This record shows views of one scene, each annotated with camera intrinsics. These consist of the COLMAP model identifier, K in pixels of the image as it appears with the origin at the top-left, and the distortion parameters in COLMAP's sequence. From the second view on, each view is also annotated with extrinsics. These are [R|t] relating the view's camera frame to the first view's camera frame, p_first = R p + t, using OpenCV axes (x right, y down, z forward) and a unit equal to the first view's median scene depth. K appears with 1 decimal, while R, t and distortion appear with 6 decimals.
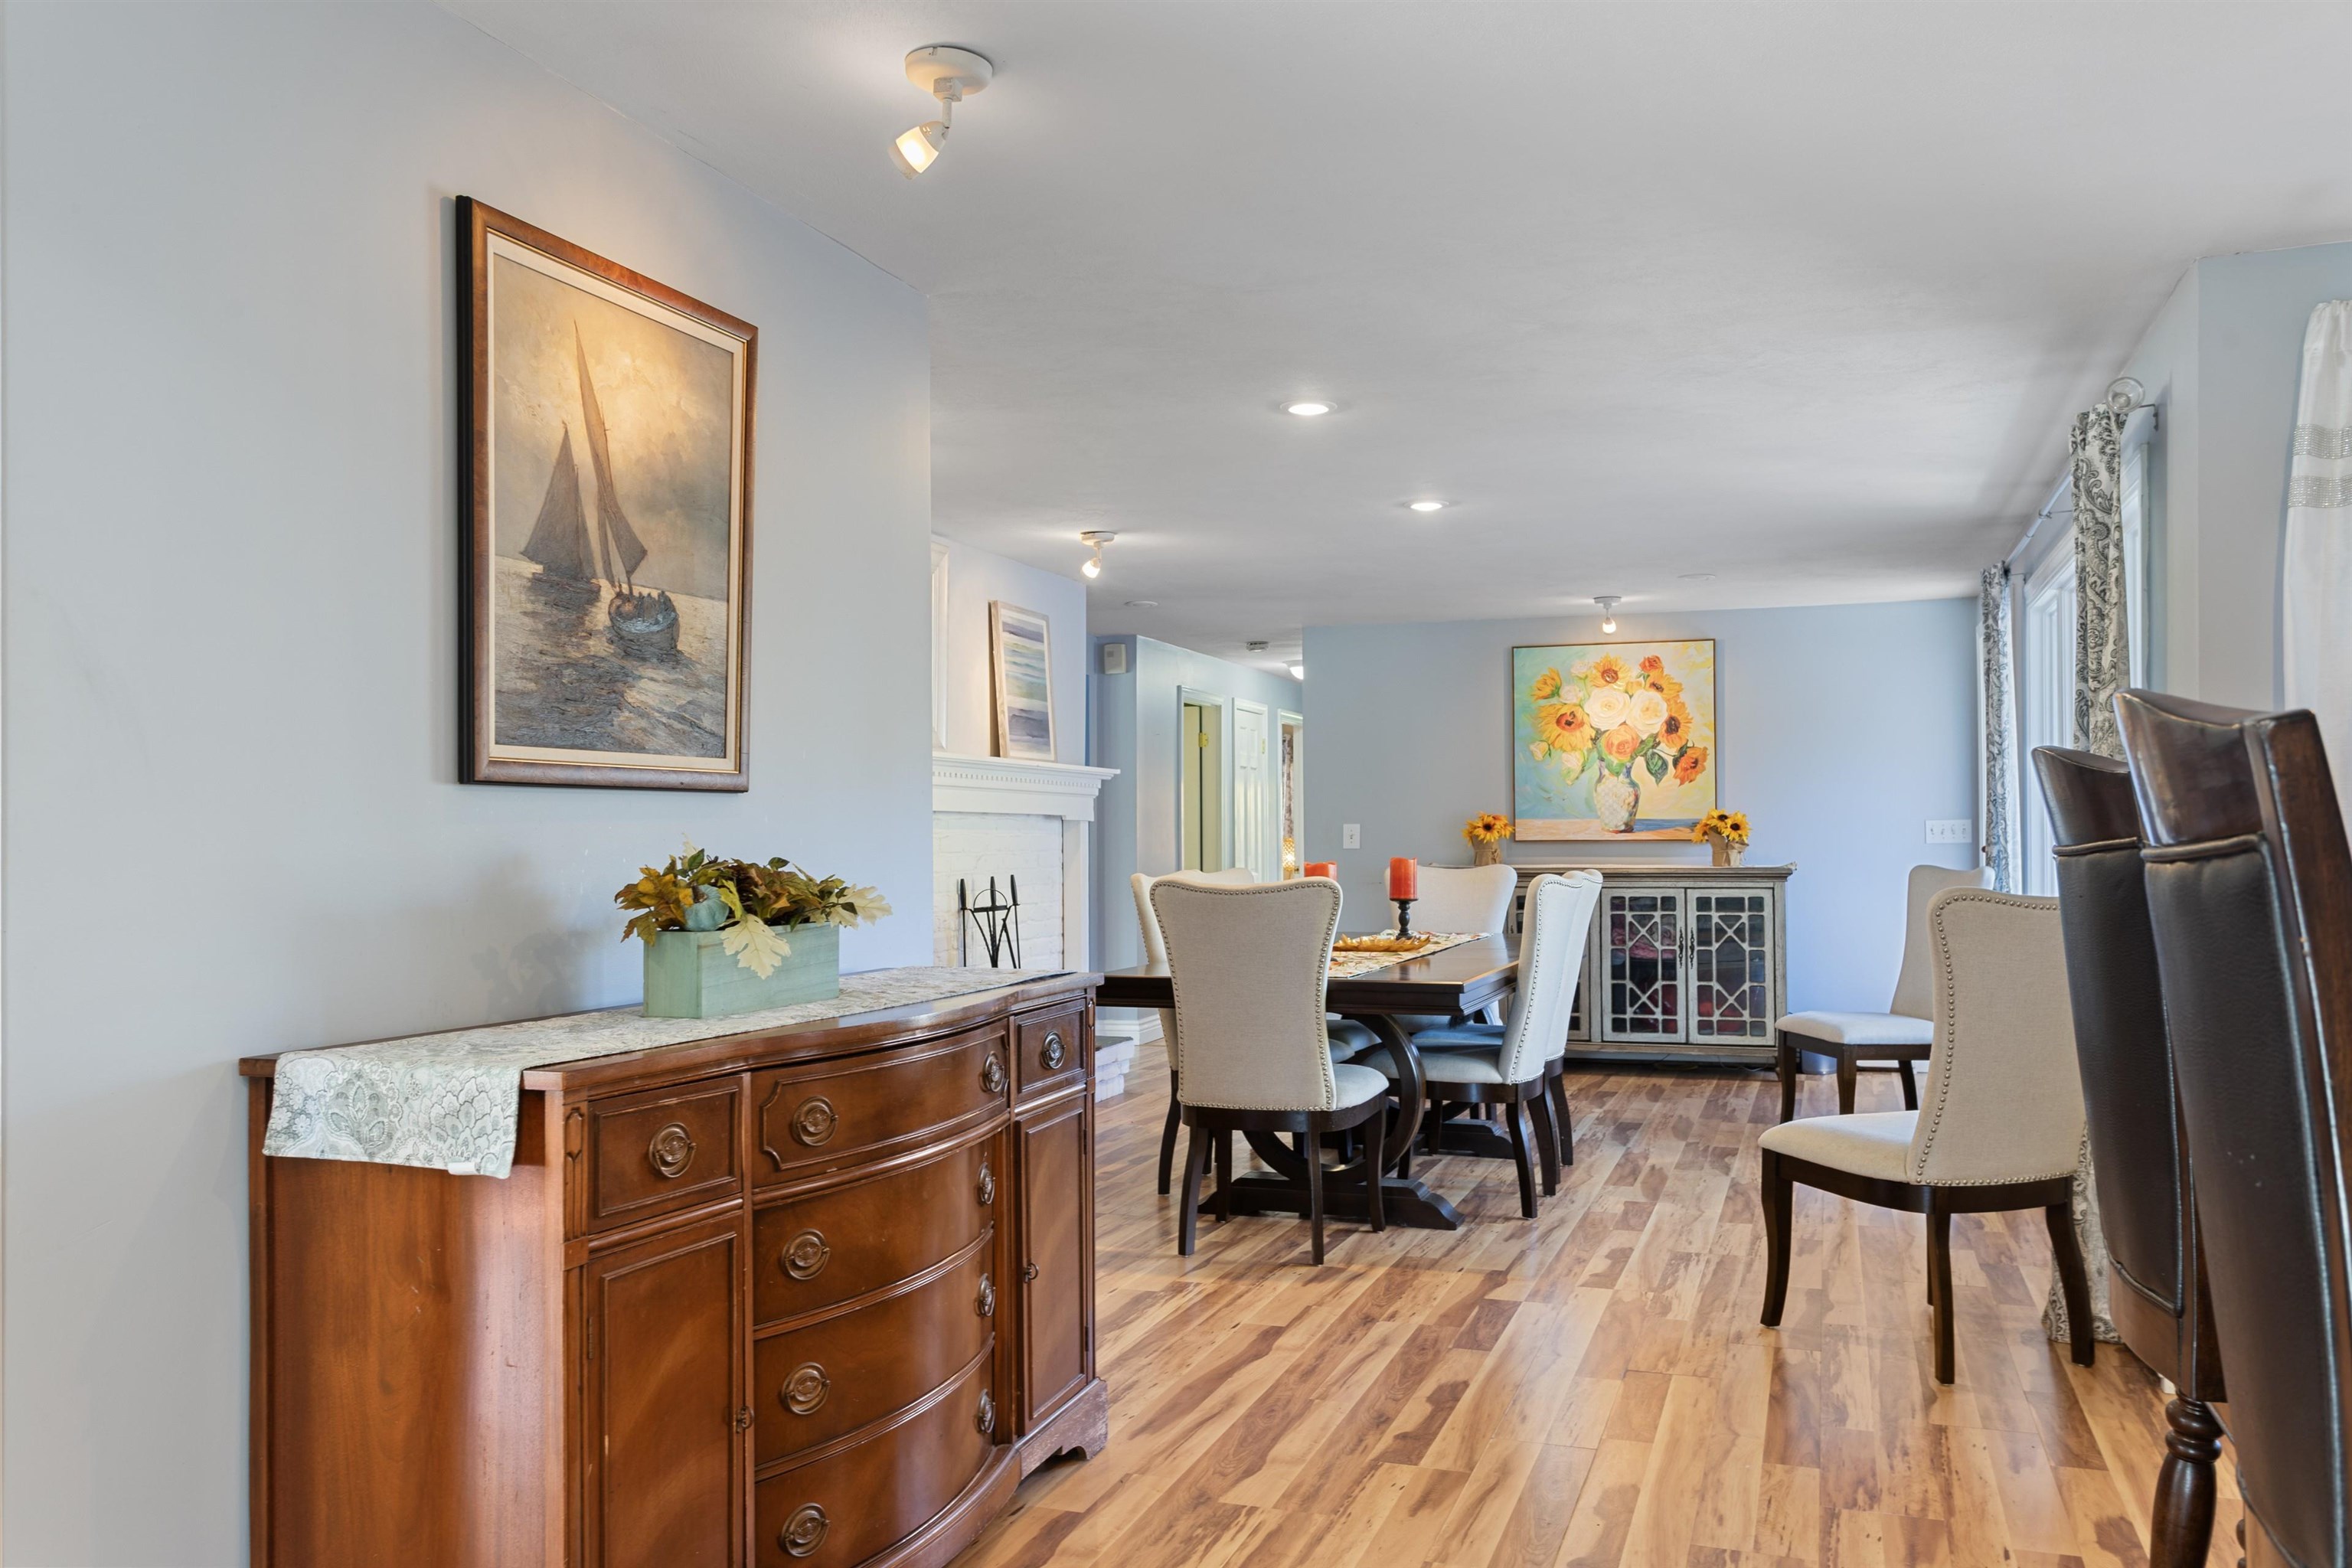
lens RADIAL K [[1812.5, 0, 1177.9], [0, 1812.5, 797.1], [0, 0, 1]] dist [0.013414, 0.004744]
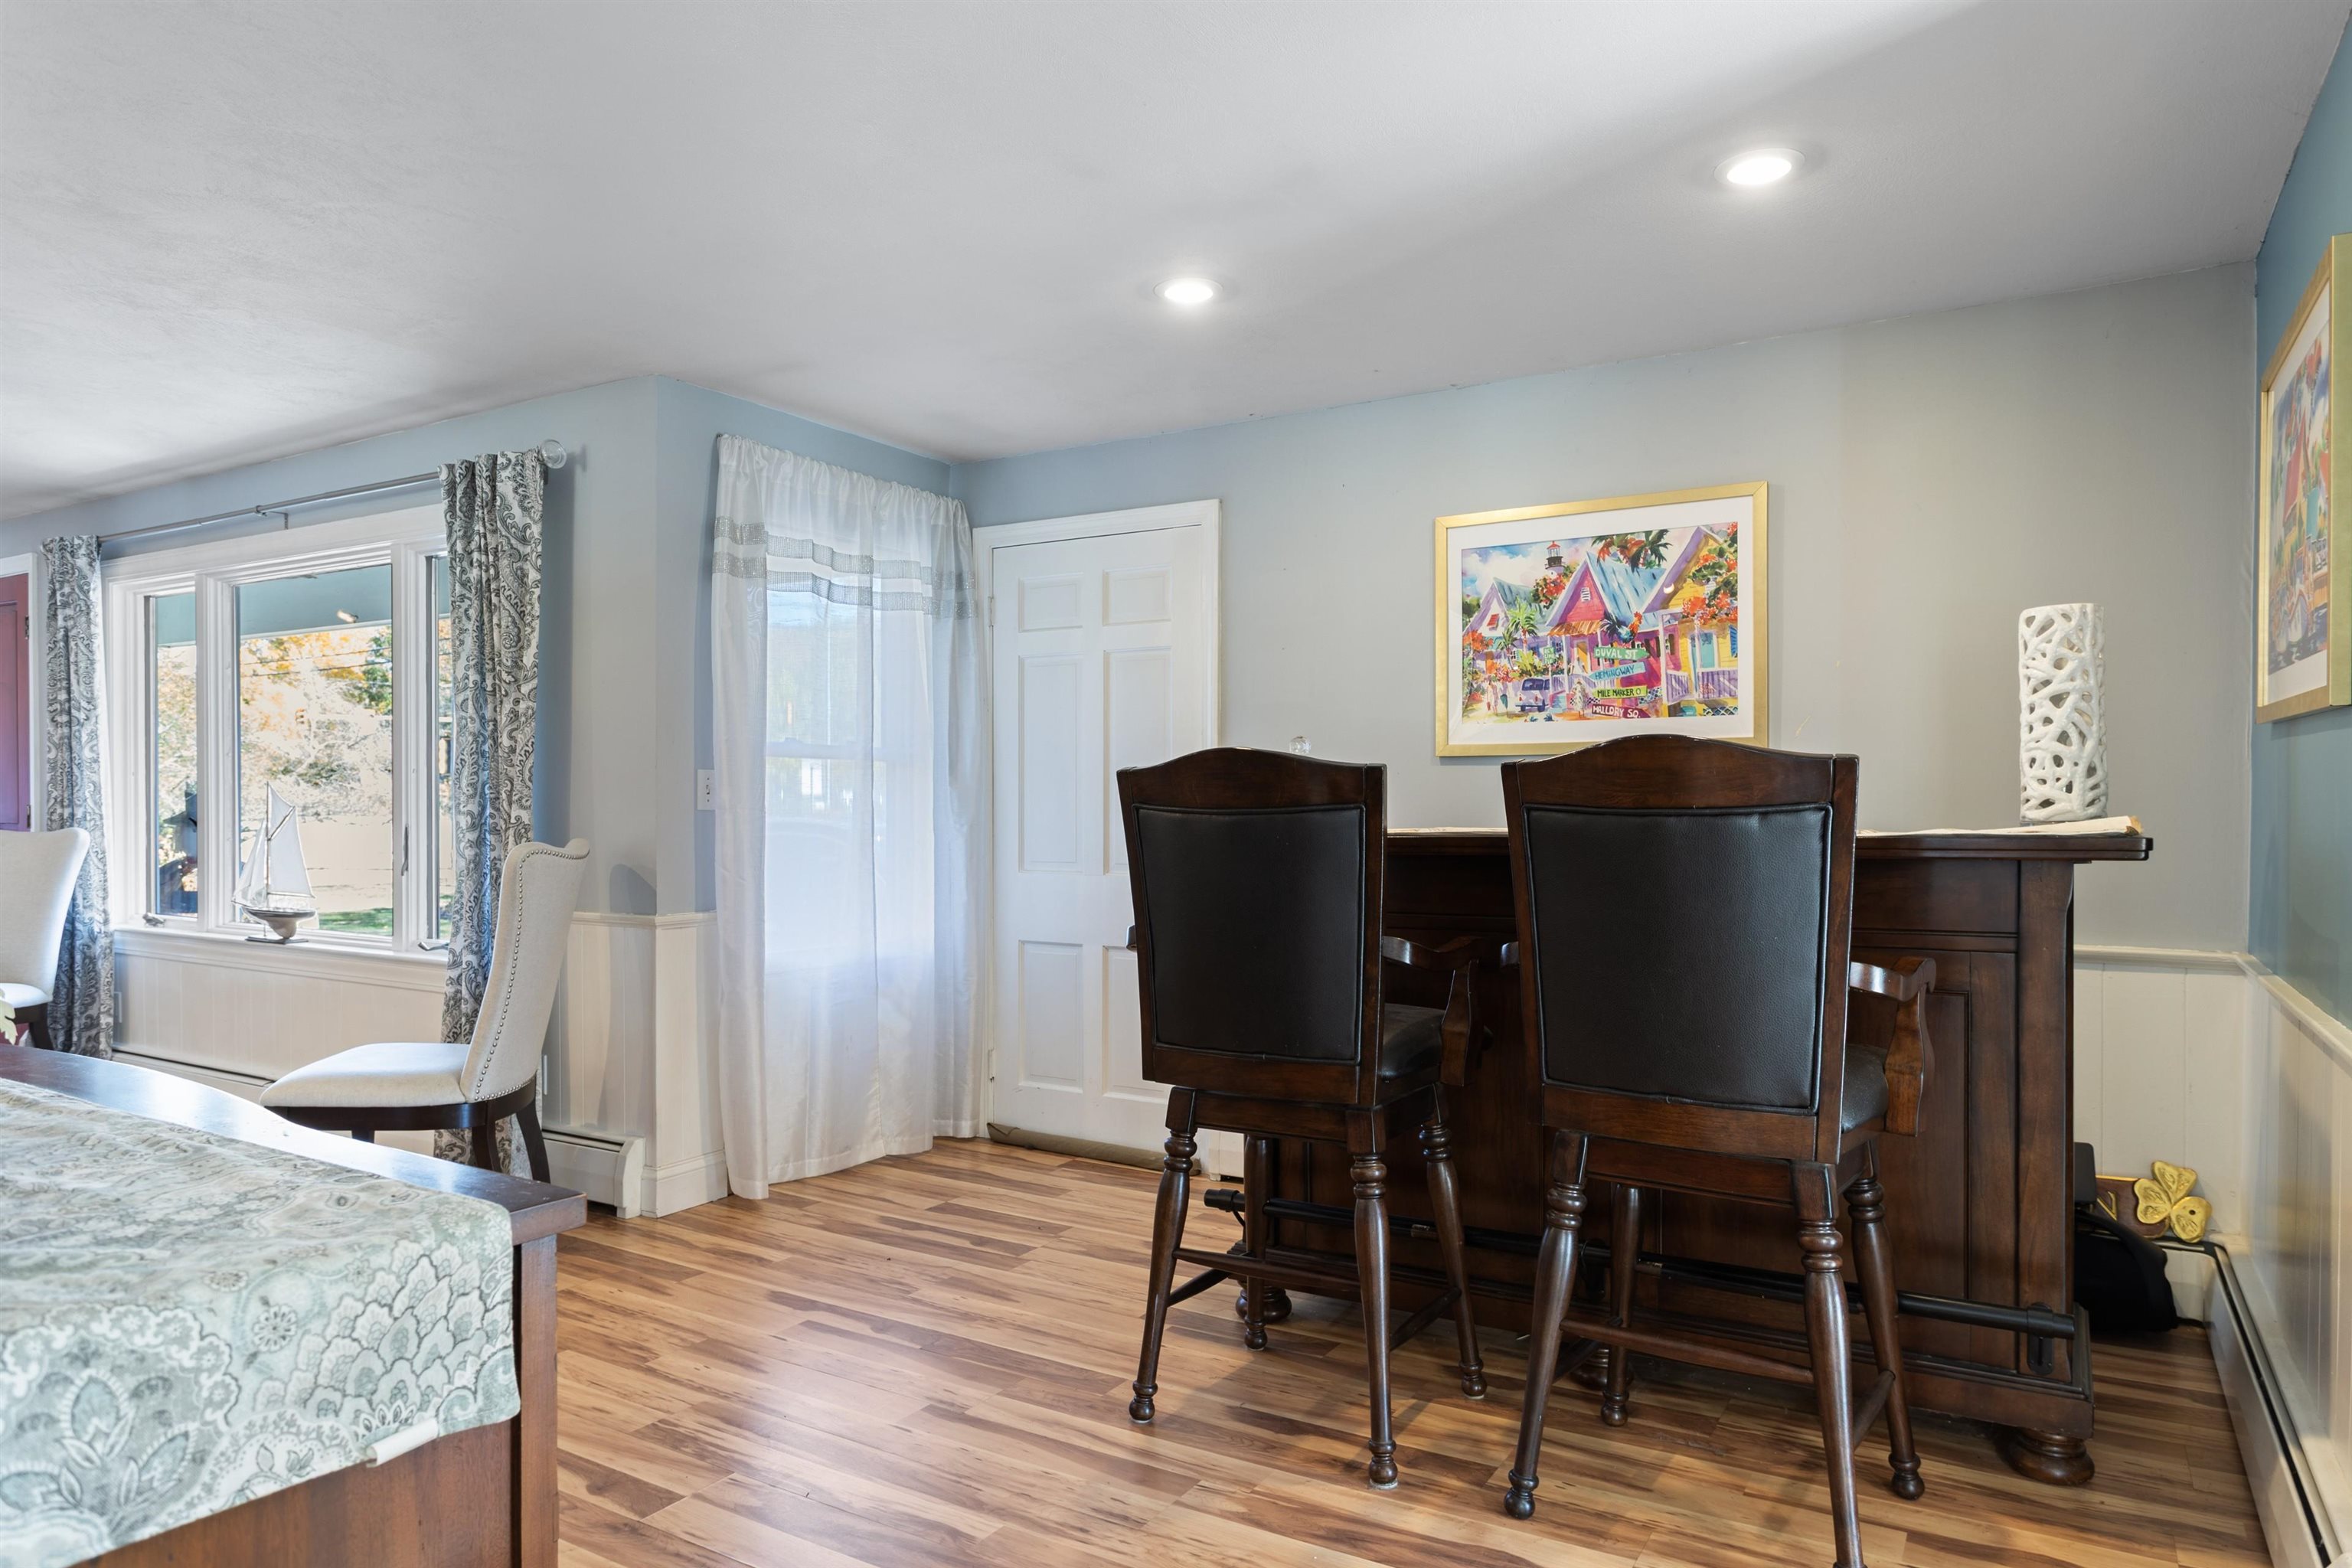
lens RADIAL K [[1444.3, 0, 1184.9], [0, 1444.3, 833.8], [0, 0, 1]] dist [-0.000662, 0.000251]
pose [[0.199745, -0.013080, 0.979761, -0.724383], [-0.027674, 0.999437, 0.018985, 0.022368], [-0.979457, -0.030906, 0.199271, 0.700580]]
